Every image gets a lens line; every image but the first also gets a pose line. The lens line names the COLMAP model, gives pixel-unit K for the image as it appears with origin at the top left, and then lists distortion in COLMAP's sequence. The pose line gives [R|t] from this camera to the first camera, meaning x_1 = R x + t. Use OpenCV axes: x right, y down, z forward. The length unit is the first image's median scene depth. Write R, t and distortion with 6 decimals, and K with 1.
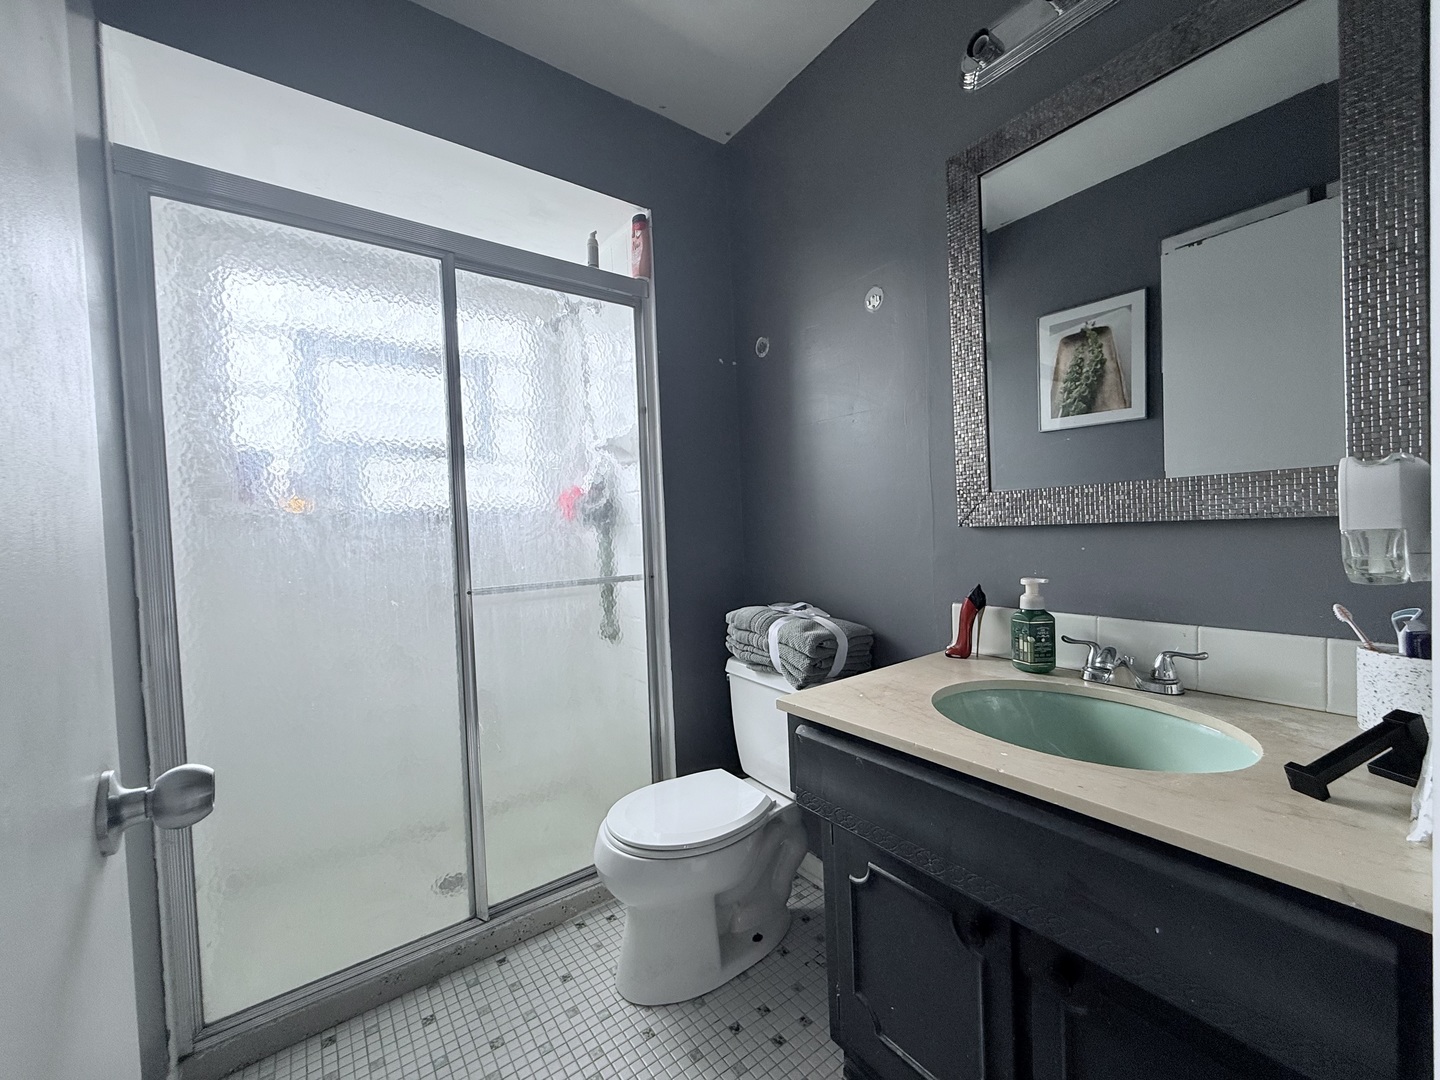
lens RADIAL K [[575.7, 0, 709.5], [0, 575.7, 537.5], [0, 0, 1]] dist [-0.001955, 0.000059]
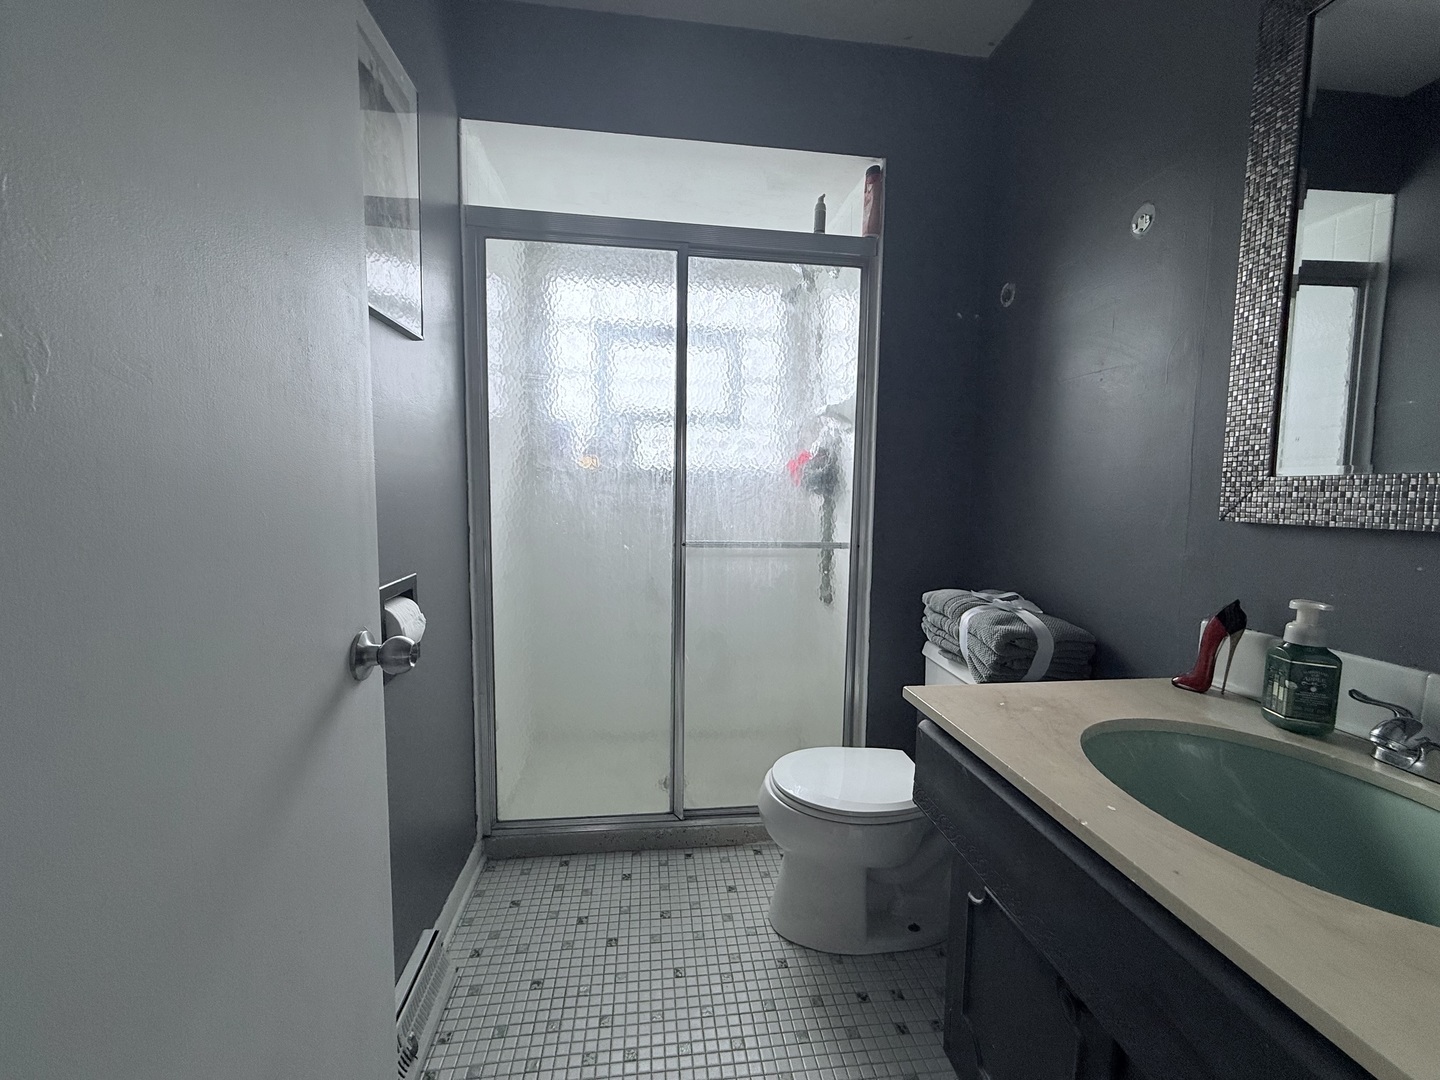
lens RADIAL K [[575.7, 0, 720.9], [0, 575.7, 536.9], [0, 0, 1]] dist [-0.001955, 0.000059]
pose [[0.871093, 0.091418, -0.482534, 0.217718], [-0.058768, 0.994866, 0.082391, -0.019882], [0.487589, -0.043412, 0.871993, 0.026672]]
